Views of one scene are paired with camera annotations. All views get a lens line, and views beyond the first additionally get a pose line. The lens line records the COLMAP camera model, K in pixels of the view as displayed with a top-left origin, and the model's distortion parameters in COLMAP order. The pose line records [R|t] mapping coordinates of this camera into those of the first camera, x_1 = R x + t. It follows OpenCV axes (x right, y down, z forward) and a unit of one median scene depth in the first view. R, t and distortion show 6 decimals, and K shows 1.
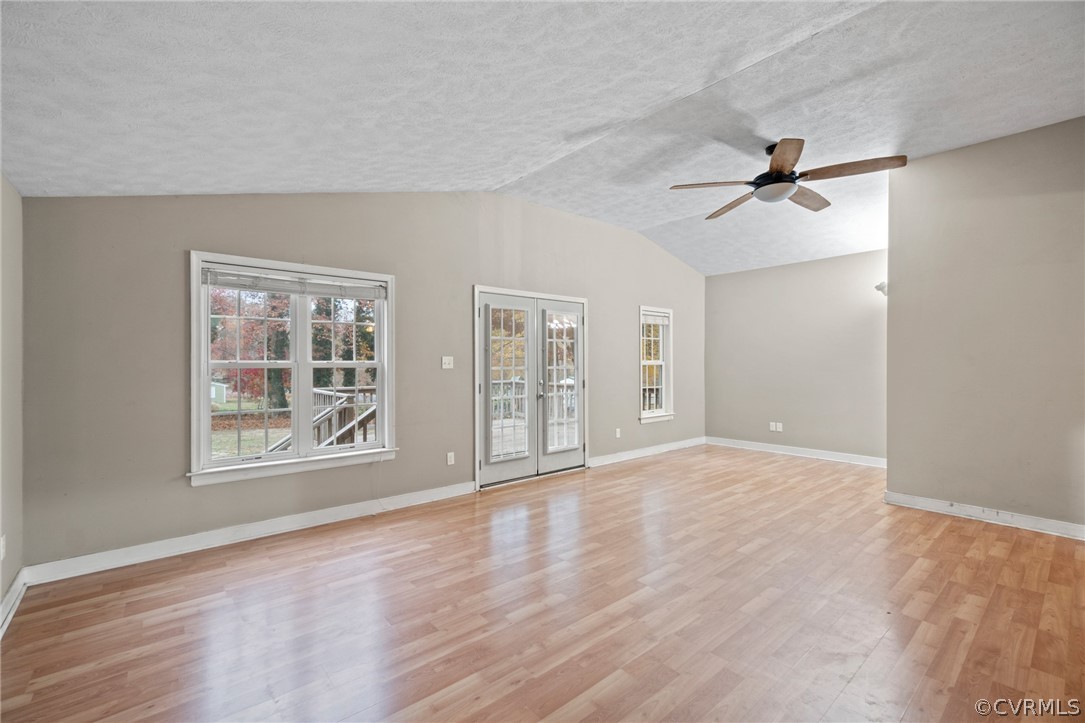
lens RADIAL K [[464.8, 0, 531.3], [0, 464.8, 358.1], [0, 0, 1]] dist [-0.008313, 0.001629]
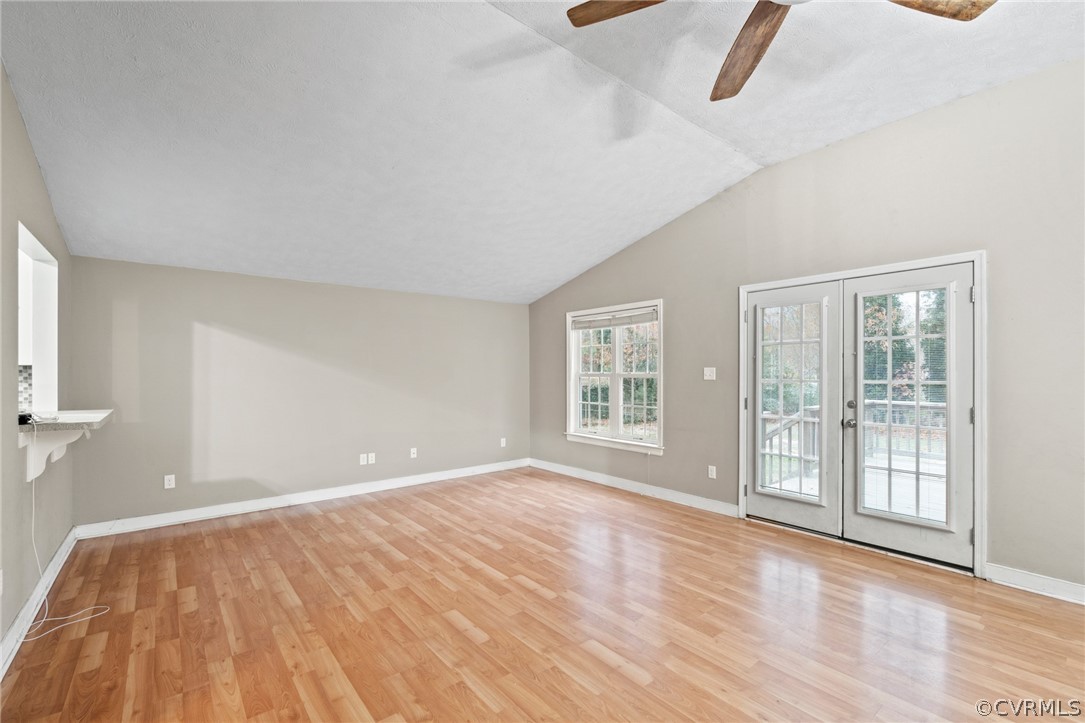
lens RADIAL K [[464.8, 0, 538.7], [0, 464.8, 376.8], [0, 0, 1]] dist [-0.008313, 0.001629]
pose [[-0.011133, 0.012447, -0.999861, 0.880957], [0.012981, 0.999840, 0.012303, -0.001150], [0.999854, -0.012843, -0.011292, 0.709110]]
